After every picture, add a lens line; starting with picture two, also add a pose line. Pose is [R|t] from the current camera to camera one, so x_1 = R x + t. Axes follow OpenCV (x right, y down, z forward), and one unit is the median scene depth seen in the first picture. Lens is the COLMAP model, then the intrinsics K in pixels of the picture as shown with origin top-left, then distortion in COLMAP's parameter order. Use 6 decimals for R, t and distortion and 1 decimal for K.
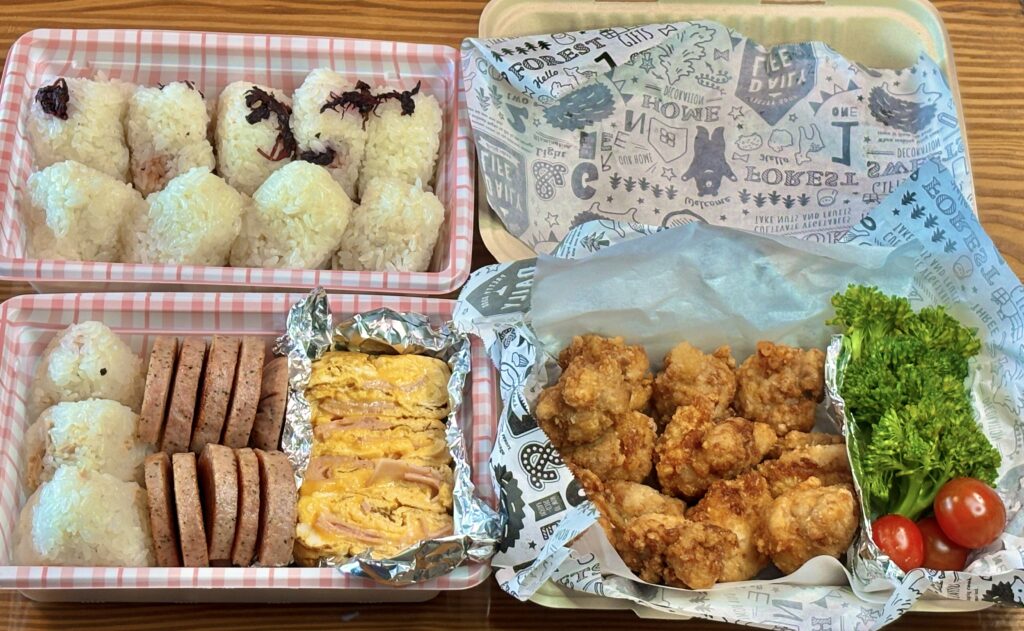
lens RADIAL K [[2360.0, 0, 517.6], [0, 2360.0, 287.5], [0, 0, 1]] dist [0.219856, 0.000000]
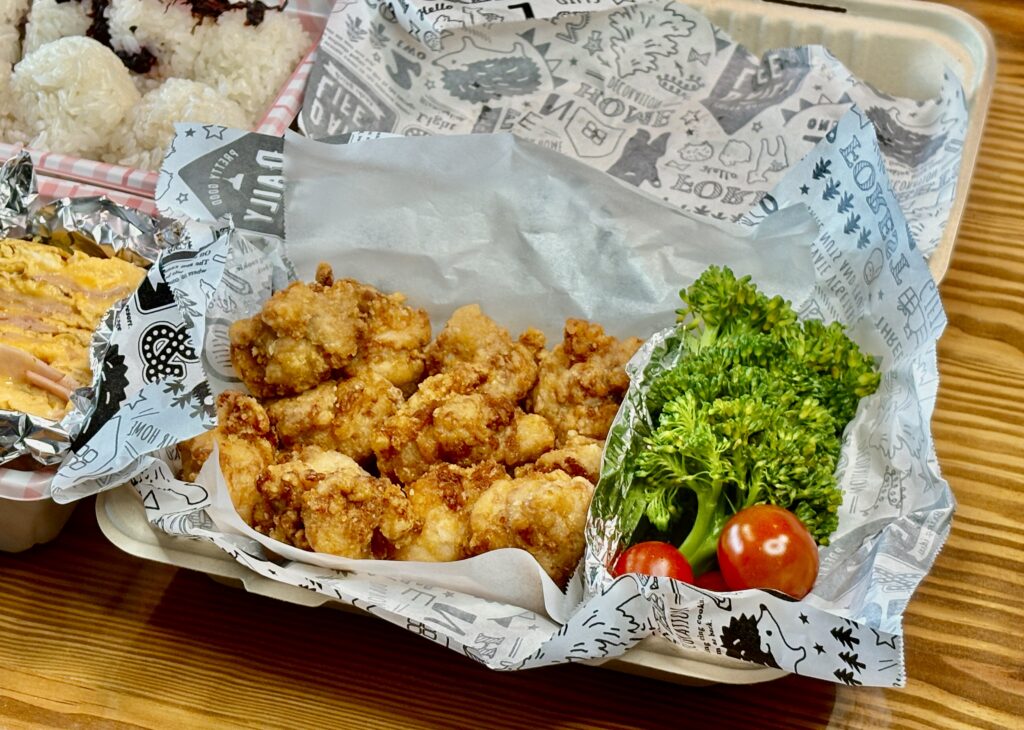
lens RADIAL K [[2361.5, 0, 518.7], [0, 2361.5, 398.6], [0, 0, 1]] dist [0.204203, 0.000000]
pose [[0.951853, 0.163813, -0.259115, 0.277068], [-0.217713, 0.956295, -0.195196, 0.189594], [0.215815, 0.242211, 0.945916, 0.325538]]
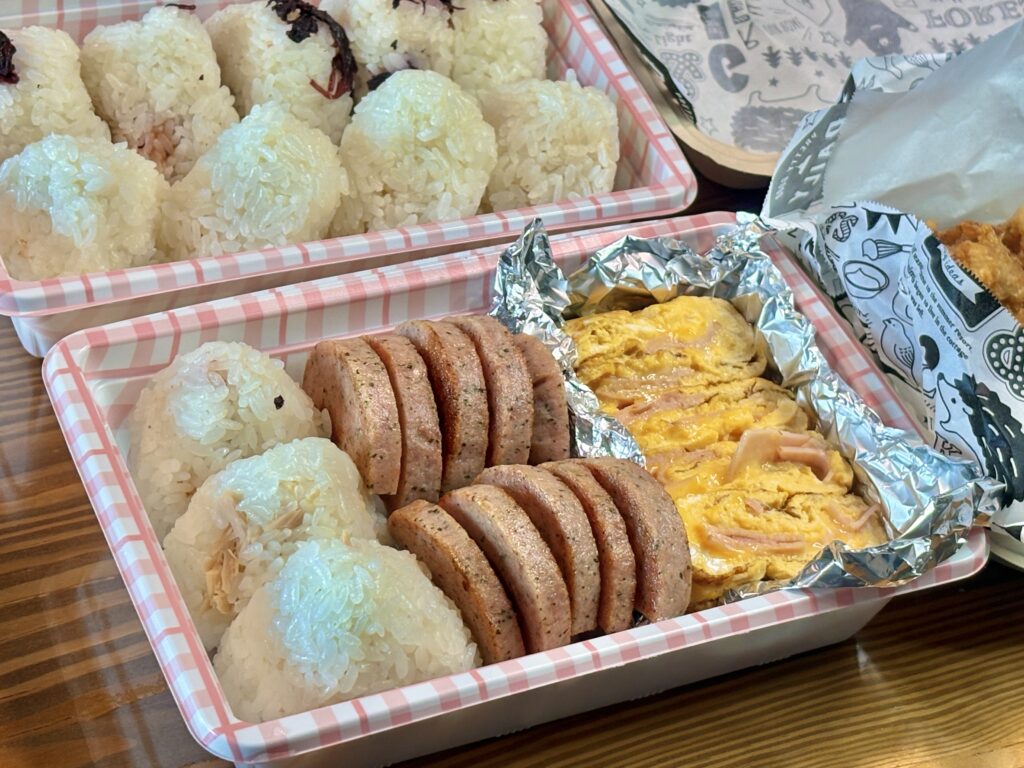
lens RADIAL K [[2391.3, 0, 513.0], [0, 2391.3, 385.9], [0, 0, 1]] dist [0.205512, 0.000000]
pose [[0.918626, -0.210903, 0.334134, -0.314269], [0.245241, 0.967372, -0.063634, 0.082751], [-0.309811, 0.140399, 0.940375, 0.394054]]
